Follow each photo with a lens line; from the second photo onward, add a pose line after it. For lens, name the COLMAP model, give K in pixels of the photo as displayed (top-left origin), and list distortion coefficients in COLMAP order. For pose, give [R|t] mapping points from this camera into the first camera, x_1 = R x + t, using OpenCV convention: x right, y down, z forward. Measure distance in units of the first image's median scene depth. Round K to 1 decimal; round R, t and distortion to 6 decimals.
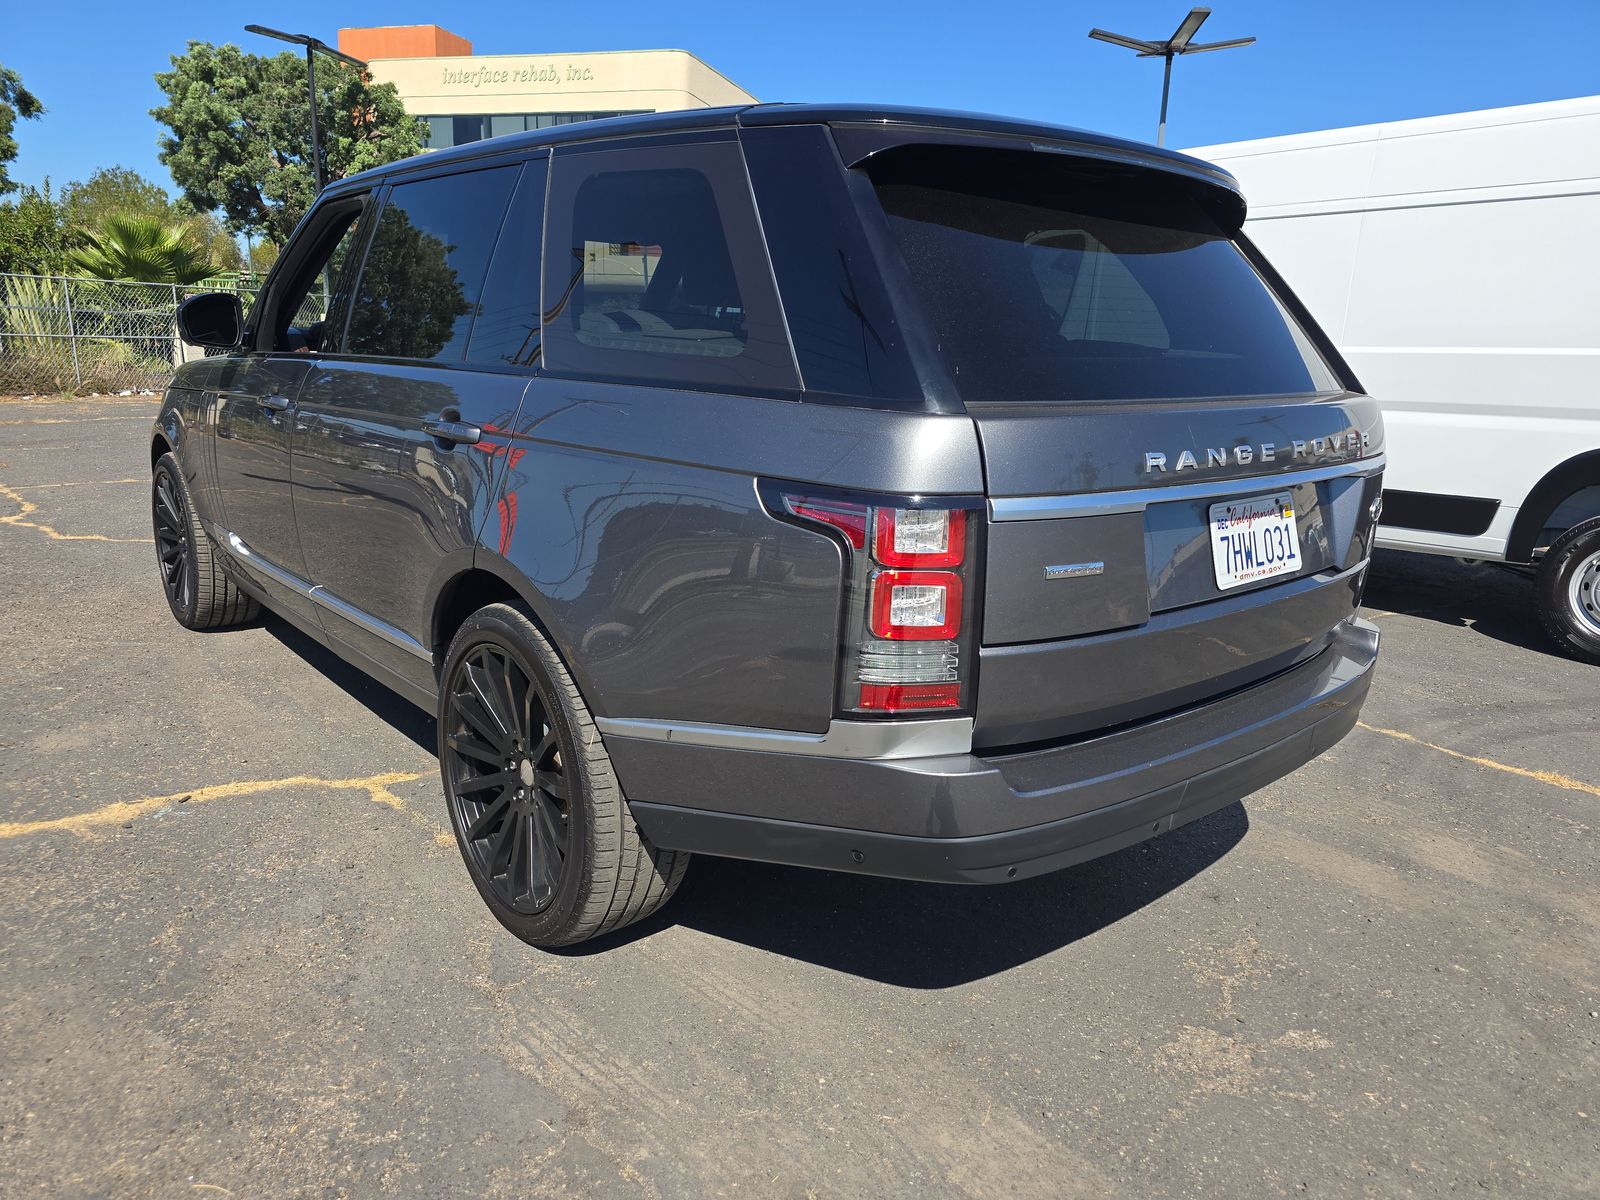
lens RADIAL K [[1159.5, 0, 790.2], [0, 1159.5, 587.4], [0, 0, 1]] dist [0.028826, -0.002044]
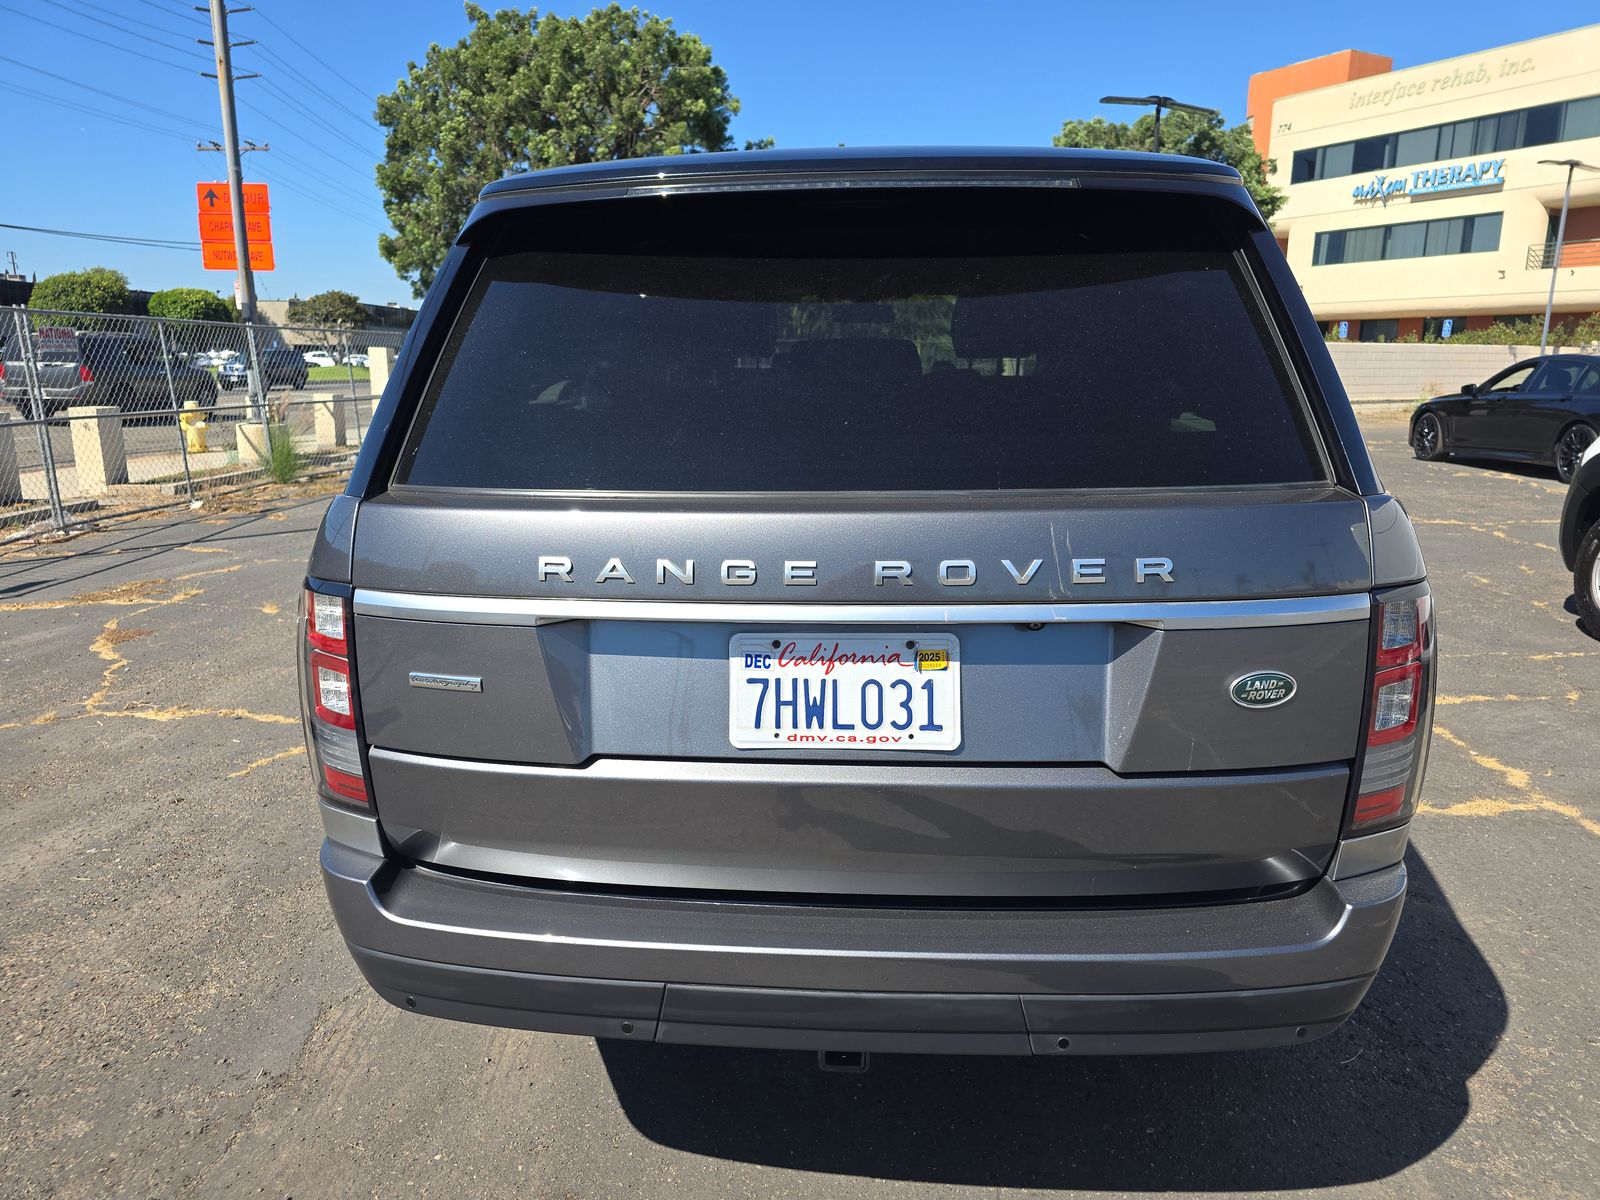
lens RADIAL K [[1159.5, 0, 790.2], [0, 1159.5, 587.4], [0, 0, 1]] dist [0.028826, -0.002044]
pose [[0.700714, 0.107510, -0.705296, 0.852349], [-0.131075, 0.991153, 0.020860, -0.112635], [0.701298, 0.077830, 0.708606, 0.455533]]
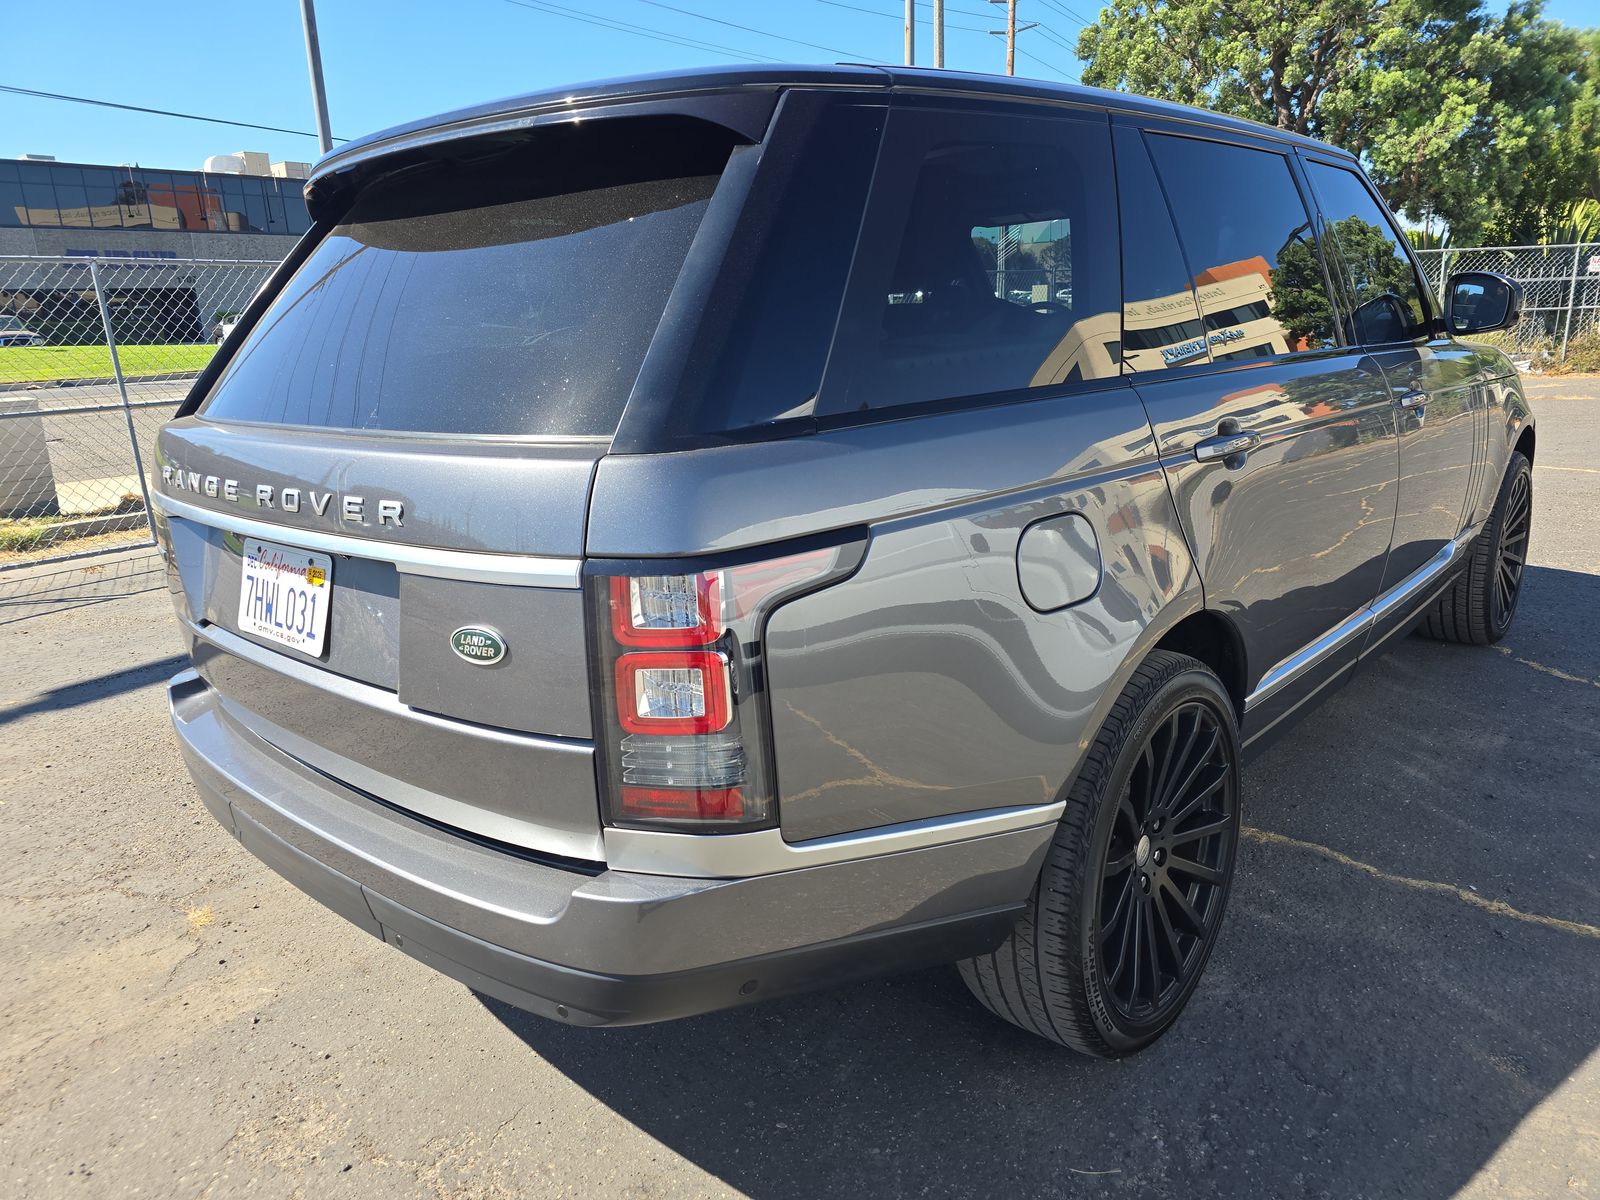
lens RADIAL K [[1141.4, 0, 800.0], [0, 1141.4, 600.0], [0, 0, 1]] dist [0.030825, 0.001108]
pose [[0.110785, 0.216161, -0.970052, 1.218967], [-0.177192, 0.964718, 0.194736, -0.259847], [0.977921, 0.150311, 0.145179, 1.216430]]
